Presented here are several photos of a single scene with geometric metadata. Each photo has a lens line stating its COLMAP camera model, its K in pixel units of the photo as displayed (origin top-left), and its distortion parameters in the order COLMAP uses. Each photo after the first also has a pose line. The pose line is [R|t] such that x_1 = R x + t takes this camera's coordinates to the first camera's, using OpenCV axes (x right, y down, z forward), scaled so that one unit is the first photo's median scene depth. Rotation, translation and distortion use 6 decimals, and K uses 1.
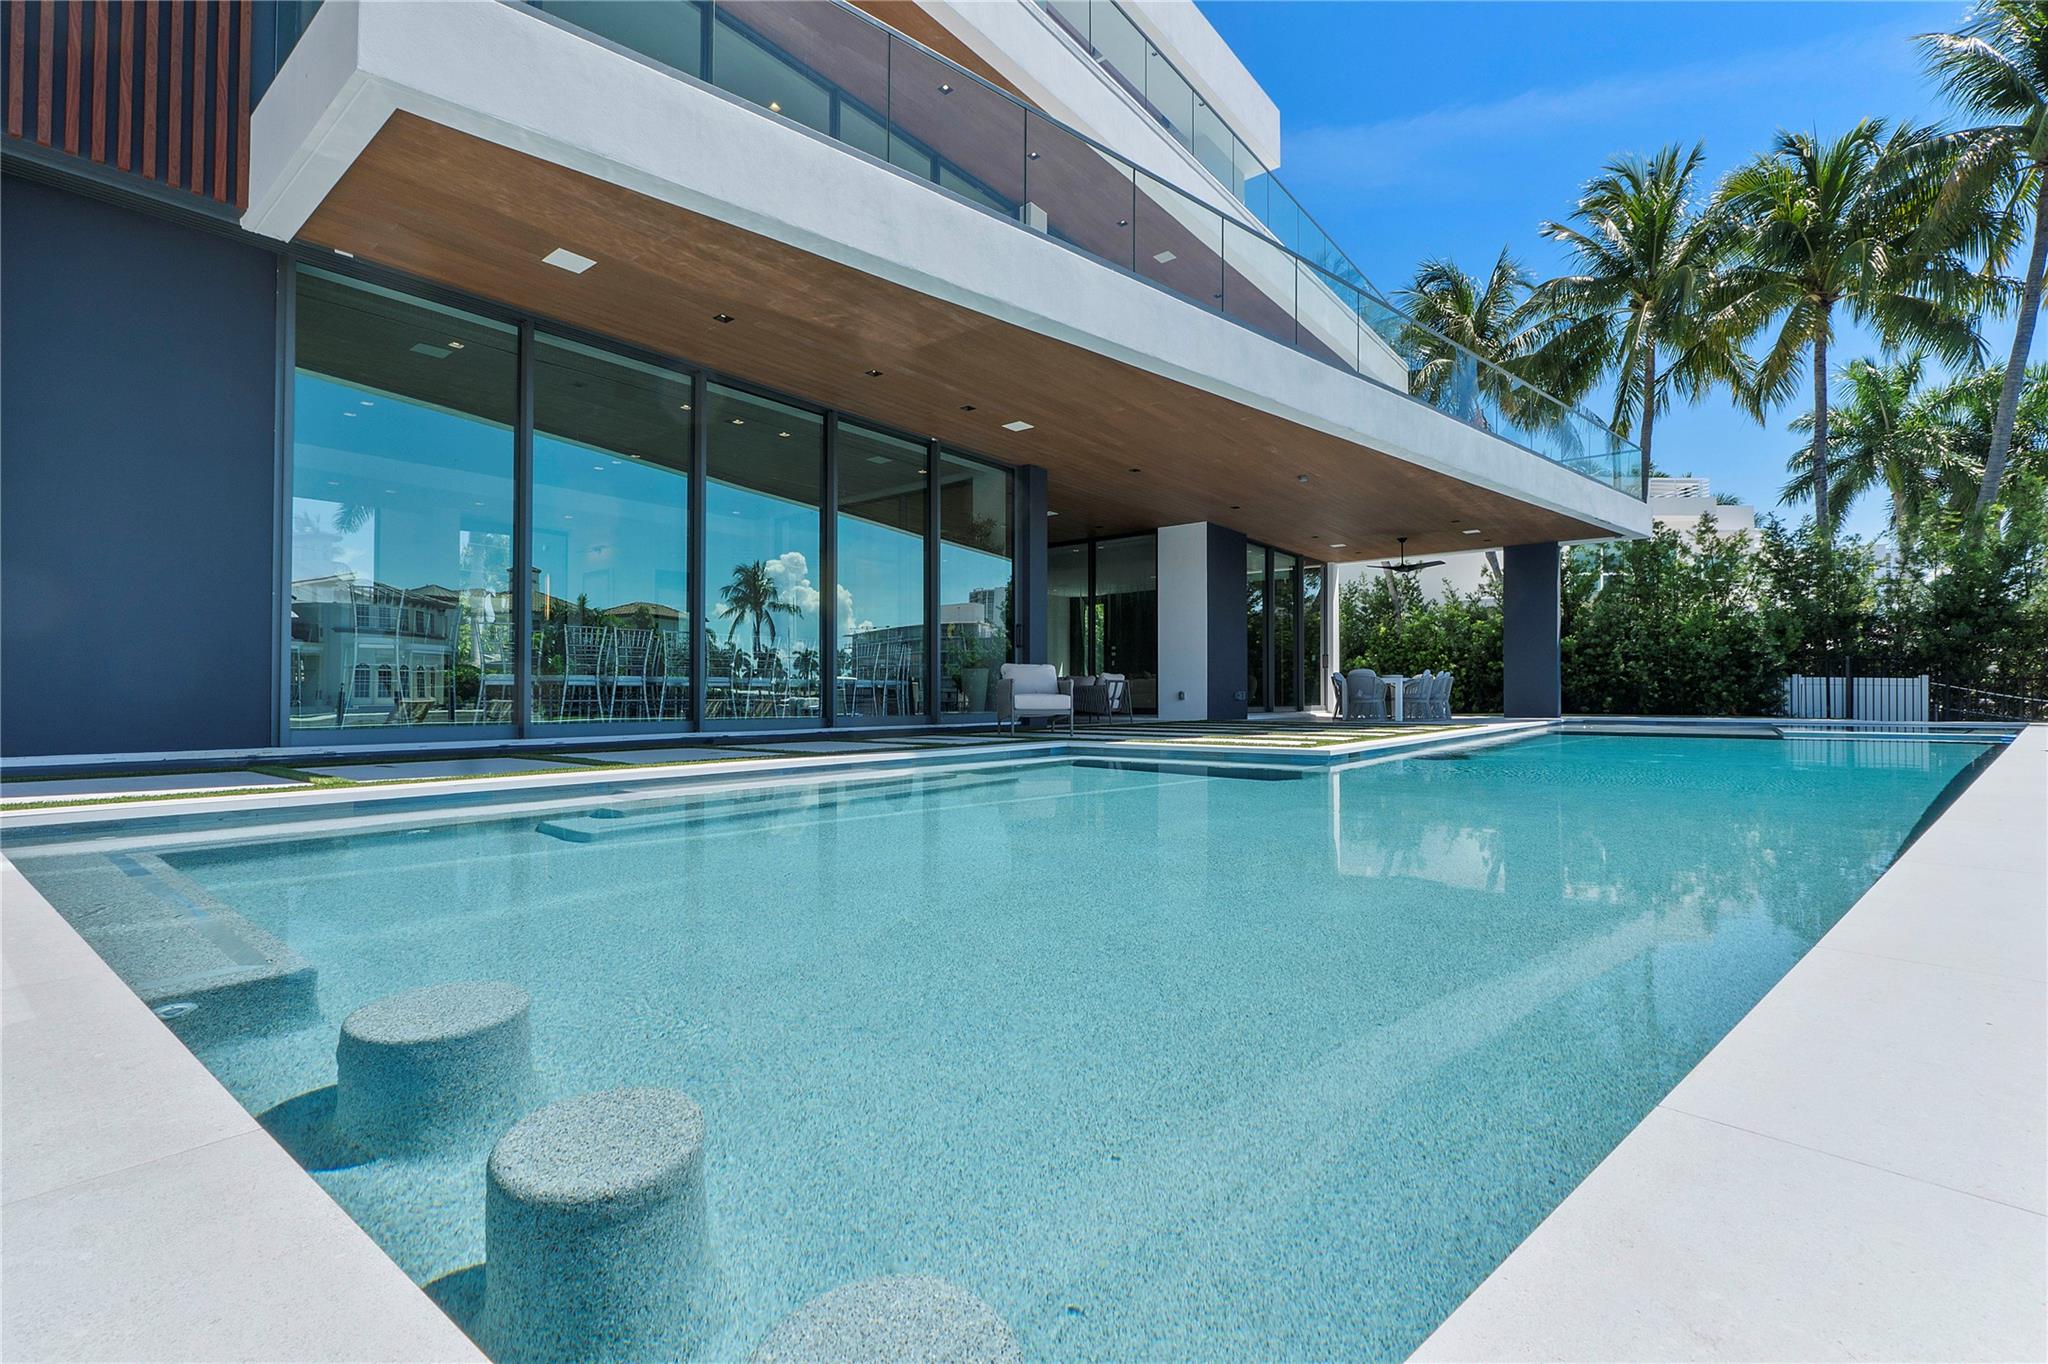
lens RADIAL K [[907.8, 0, 1037.4], [0, 907.8, 683.3], [0, 0, 1]] dist [-0.008710, 0.000308]
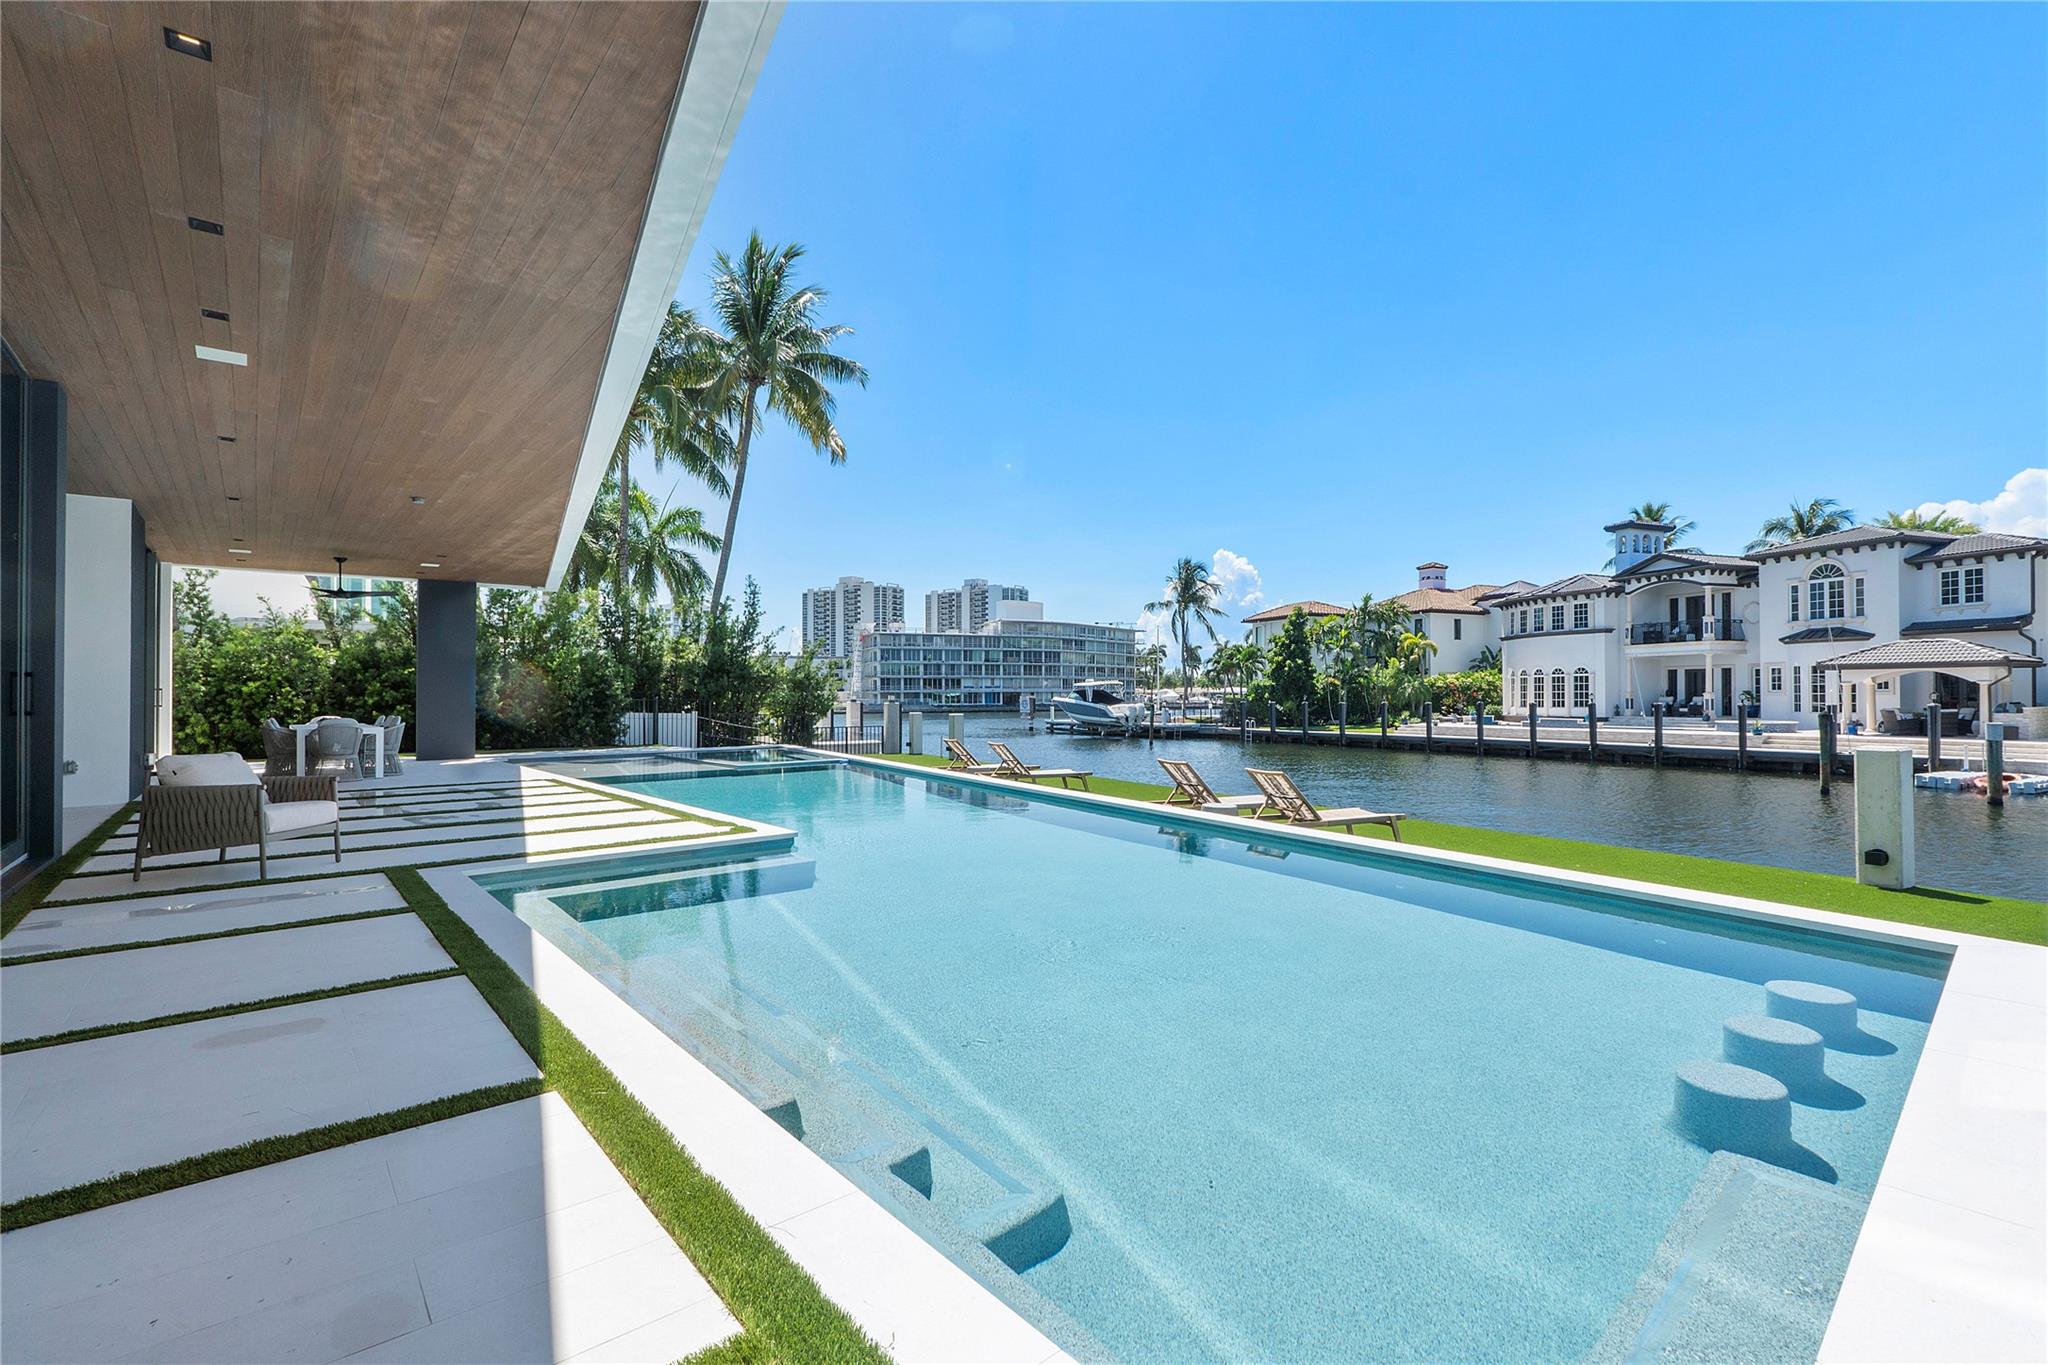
lens RADIAL K [[907.8, 0, 1015.9], [0, 907.8, 686.5], [0, 0, 1]] dist [-0.008710, 0.000308]
pose [[0.207790, 0.010903, 0.978113, -0.256313], [-0.005782, 0.999934, -0.009918, -0.031528], [-0.978156, -0.003595, 0.207840, 0.186074]]
